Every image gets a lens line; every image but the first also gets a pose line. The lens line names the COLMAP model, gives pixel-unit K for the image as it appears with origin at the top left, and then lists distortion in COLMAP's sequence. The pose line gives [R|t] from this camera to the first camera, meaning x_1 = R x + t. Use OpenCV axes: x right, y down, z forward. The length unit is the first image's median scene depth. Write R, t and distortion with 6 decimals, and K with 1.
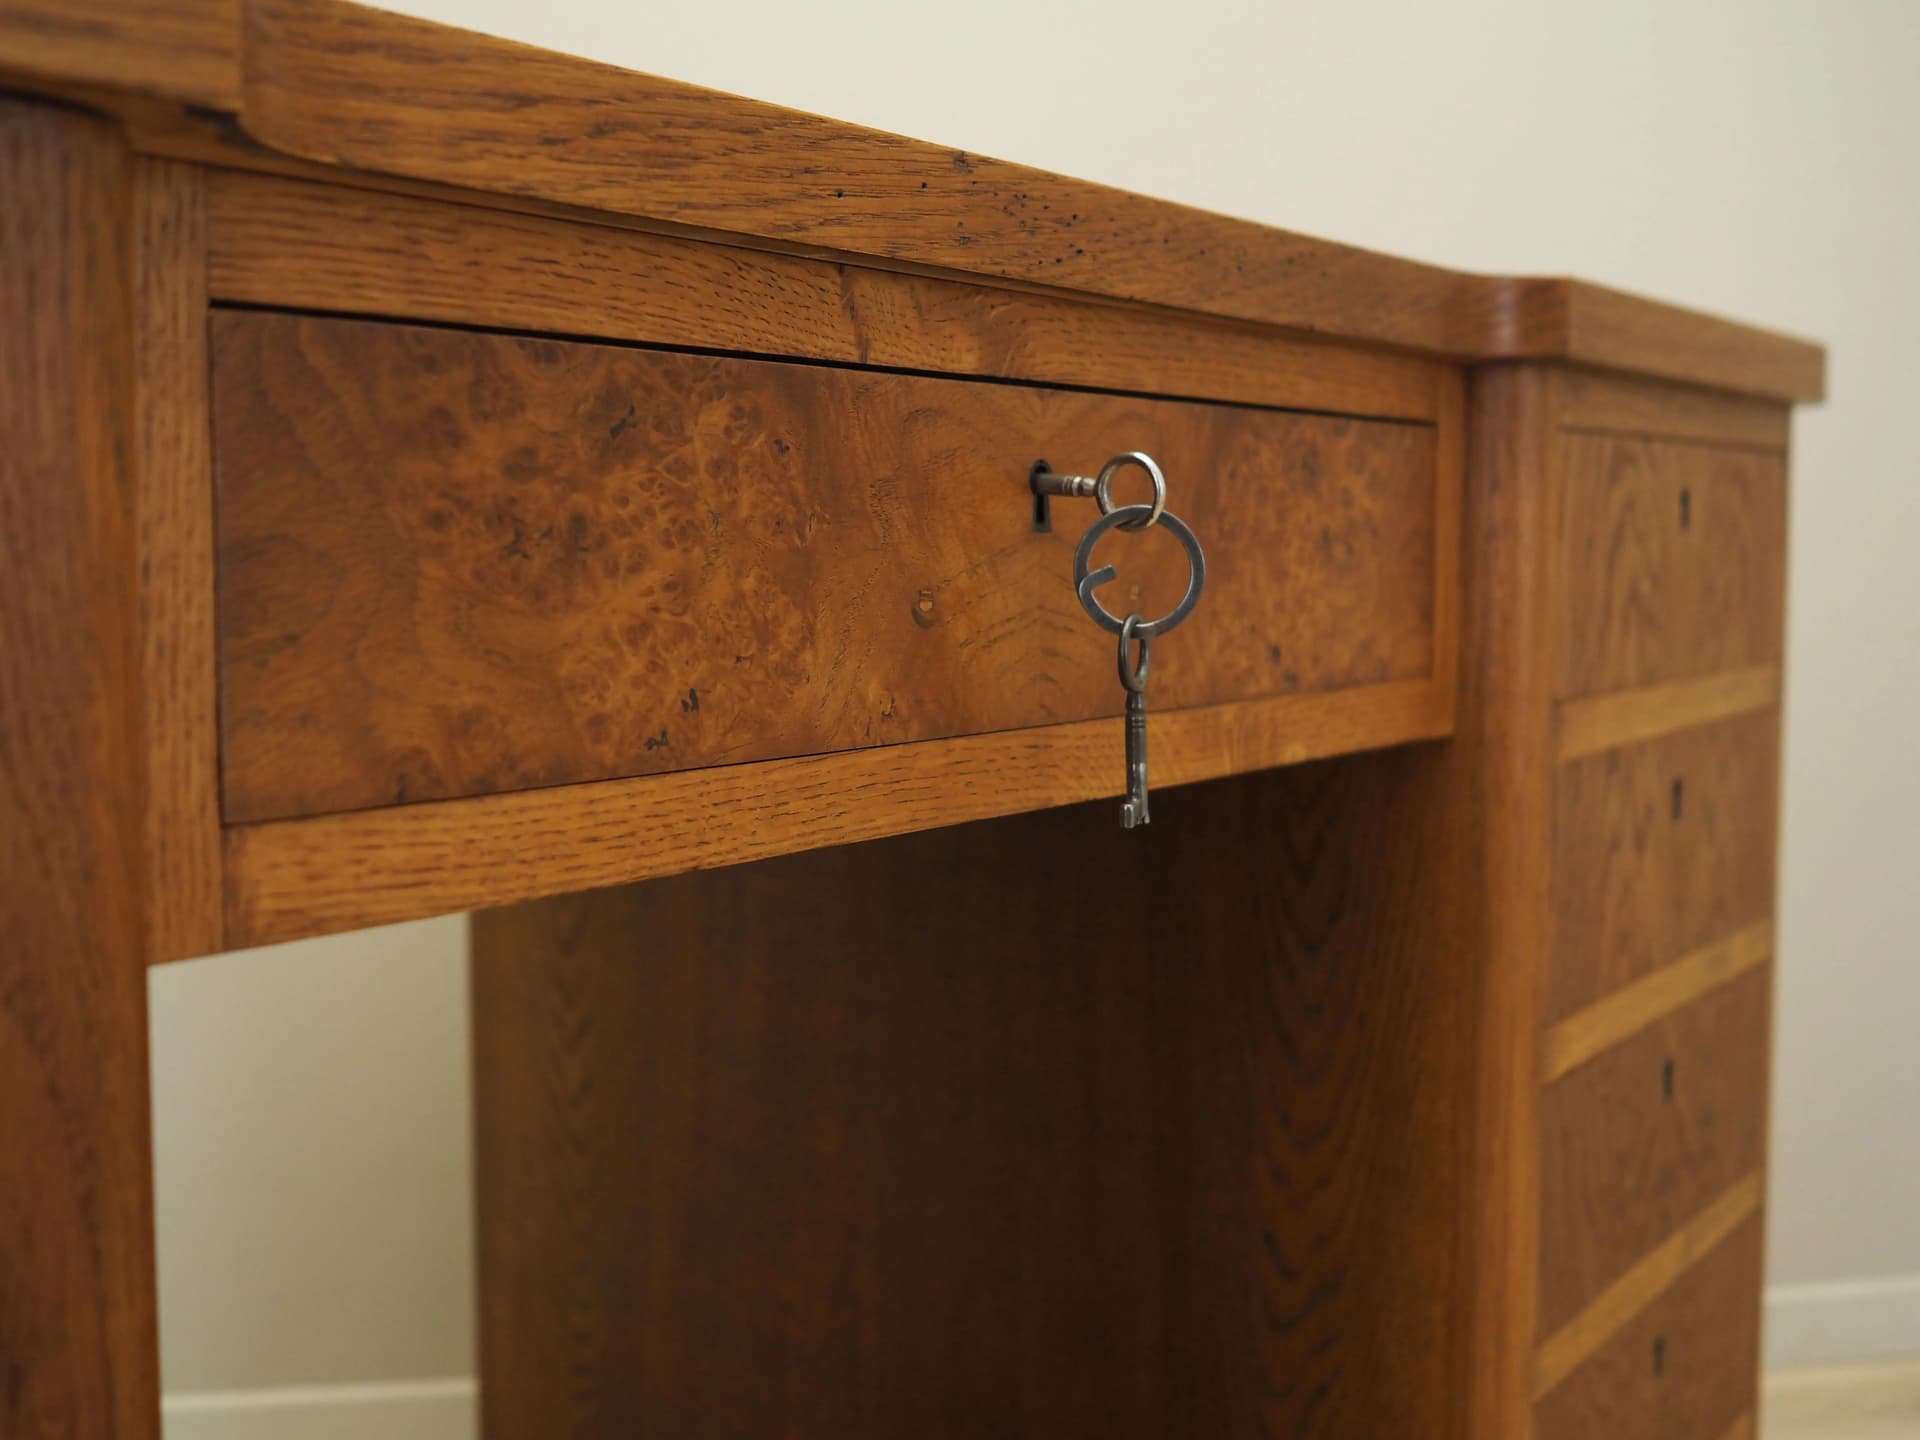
lens RADIAL K [[2021.7, 0, 964.6], [0, 2021.7, 690.3], [0, 0, 1]] dist [-0.038501, 0.000000]
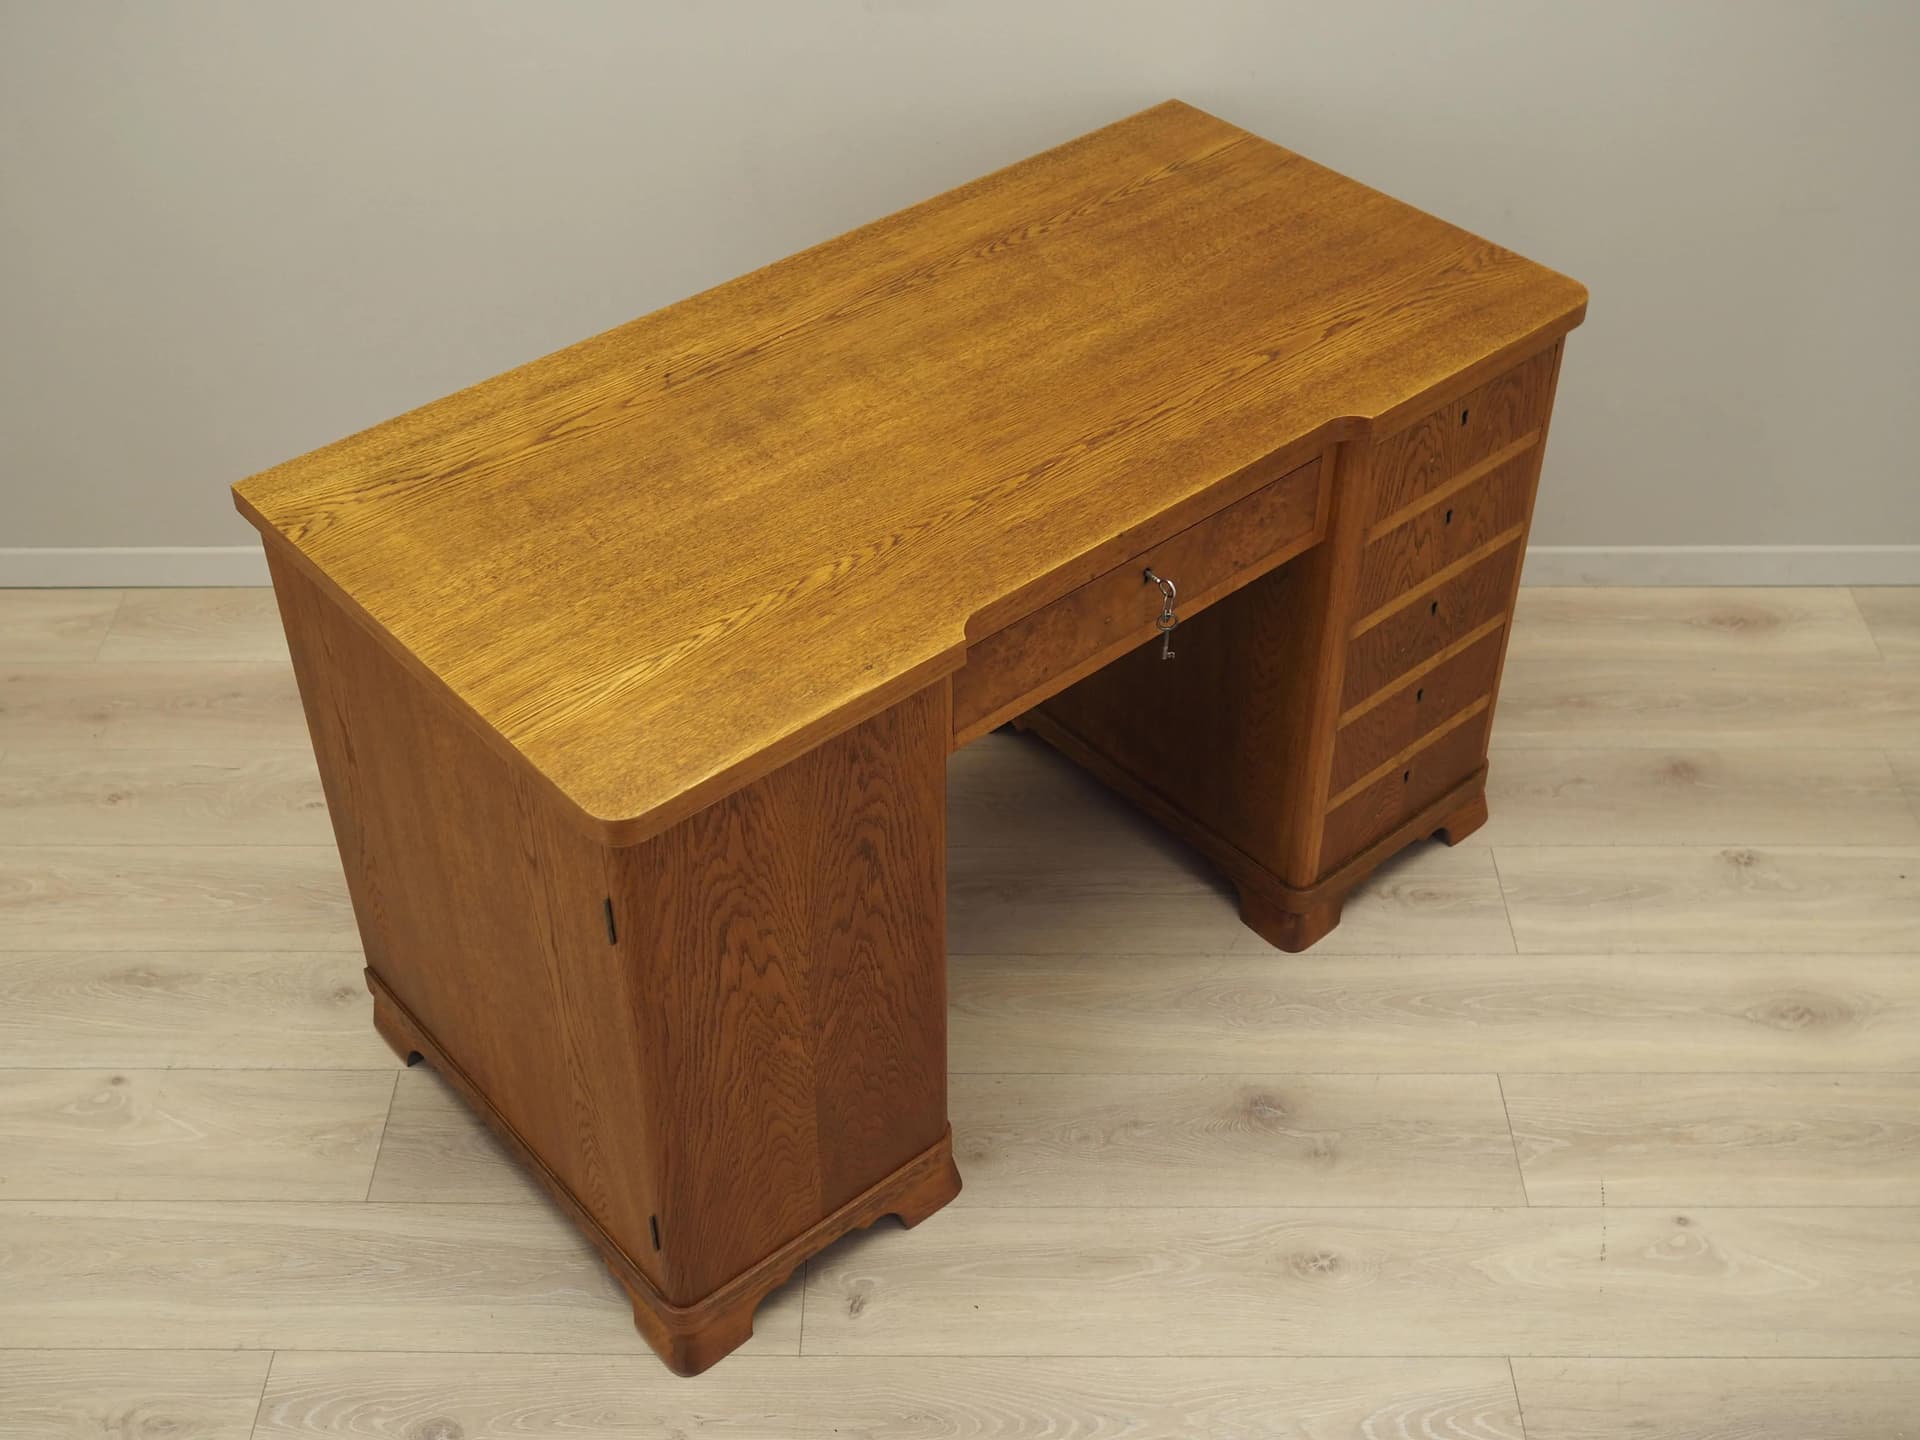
lens RADIAL K [[2292.5, 0, 1007.6], [0, 2292.5, 660.2], [0, 0, 1]] dist [-0.031749, 0.000000]
pose [[0.984163, 0.119202, -0.131206, 0.289613], [-0.023556, 0.821532, 0.569676, -1.910667], [0.175696, -0.557563, 0.811329, -2.027593]]
